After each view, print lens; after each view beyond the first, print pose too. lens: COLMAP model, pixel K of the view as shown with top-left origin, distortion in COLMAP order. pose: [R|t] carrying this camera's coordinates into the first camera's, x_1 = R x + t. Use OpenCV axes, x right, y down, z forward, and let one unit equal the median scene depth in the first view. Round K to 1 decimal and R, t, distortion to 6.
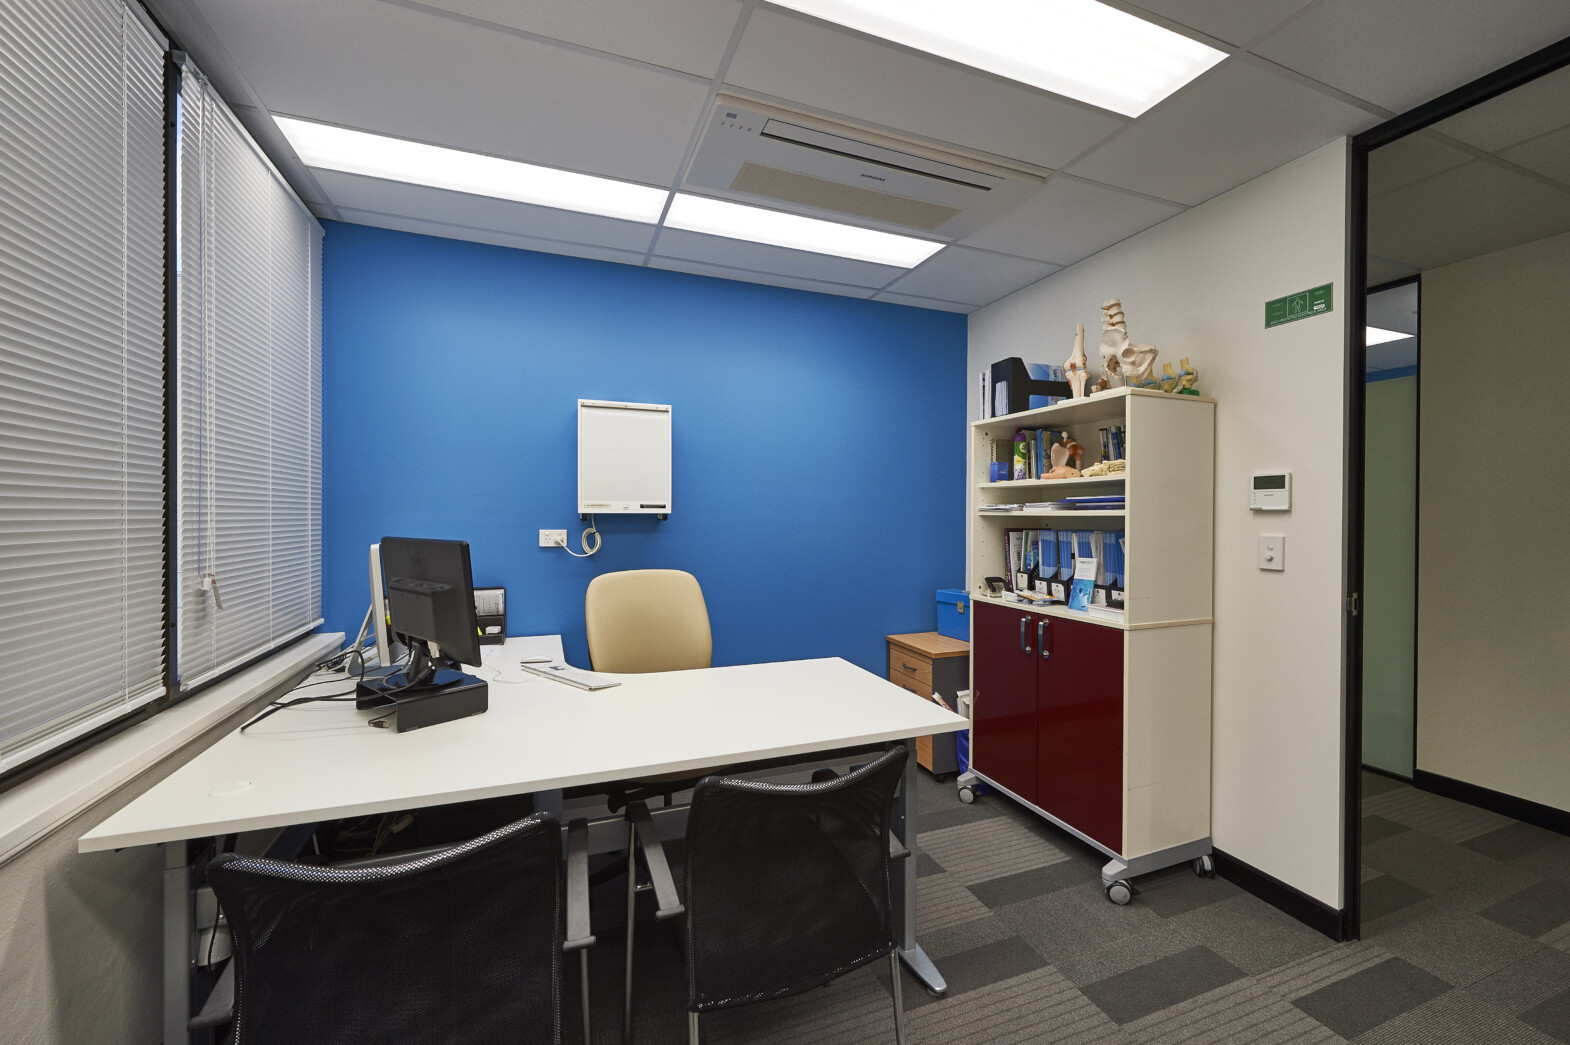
lens RADIAL K [[622.0, 0, 789.0], [0, 622.0, 520.4], [0, 0, 1]] dist [-0.000202, -0.000135]
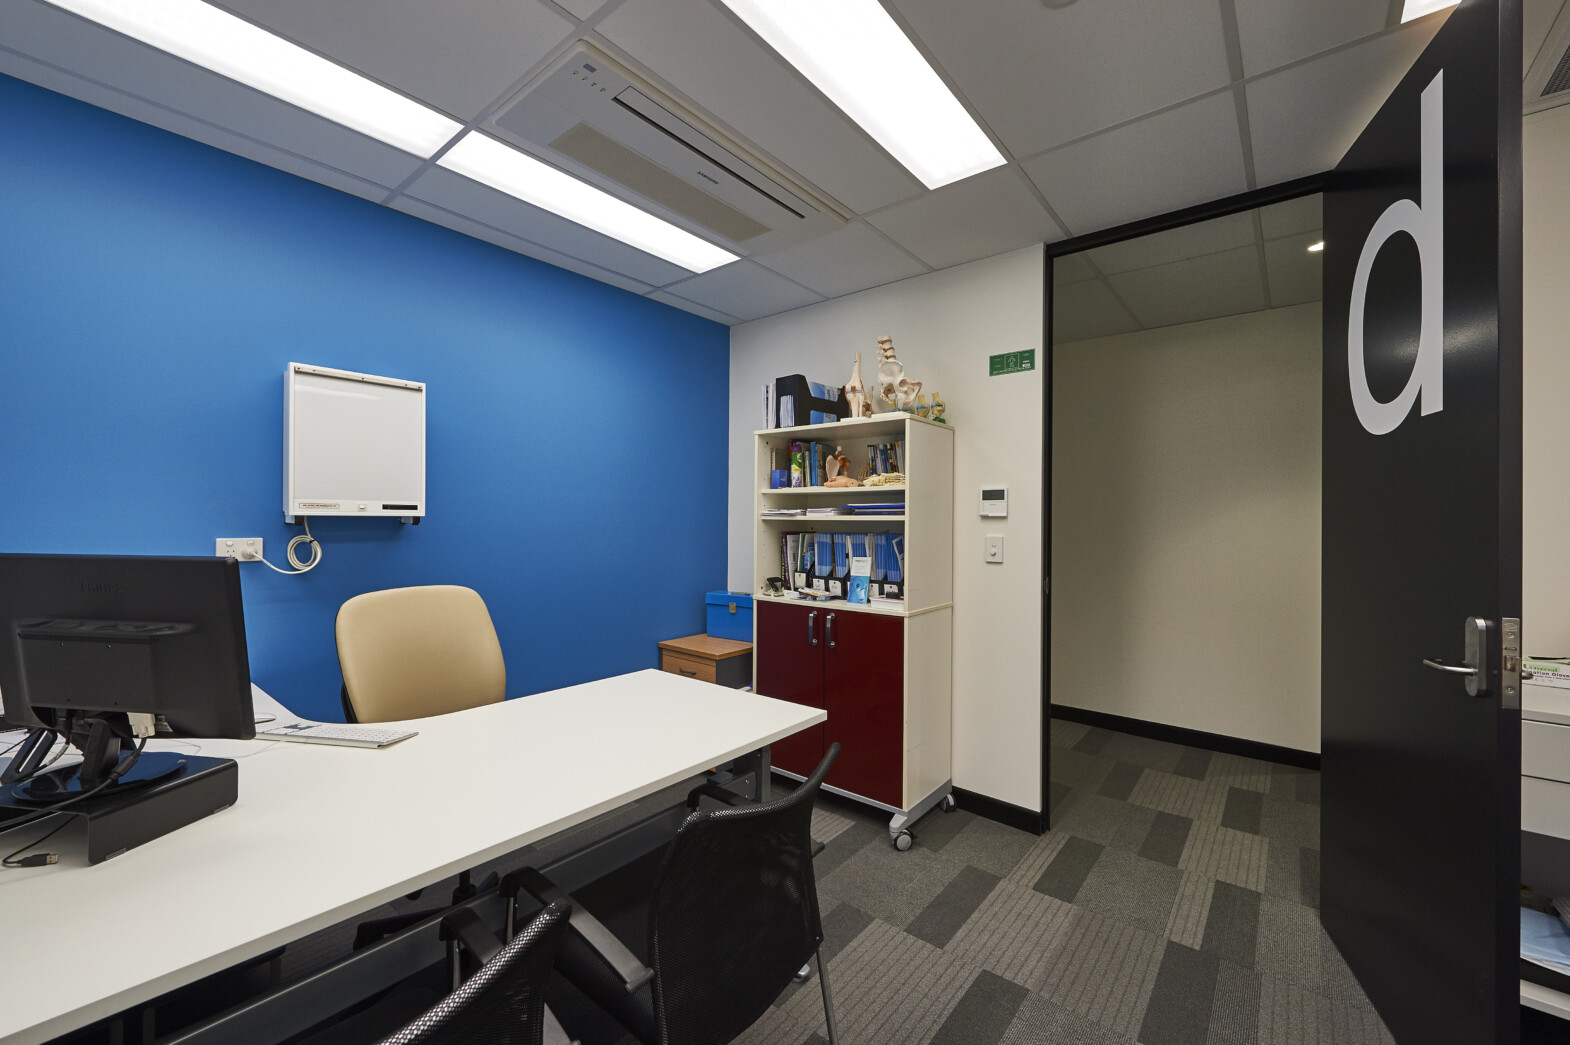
lens RADIAL K [[622.0, 0, 787.6], [0, 622.0, 520.2], [0, 0, 1]] dist [-0.000202, -0.000135]
pose [[0.871616, 0.001858, 0.490185, -0.222897], [0.000536, 0.999989, -0.004744, -0.002318], [-0.490188, 0.004398, 0.871605, 0.074073]]
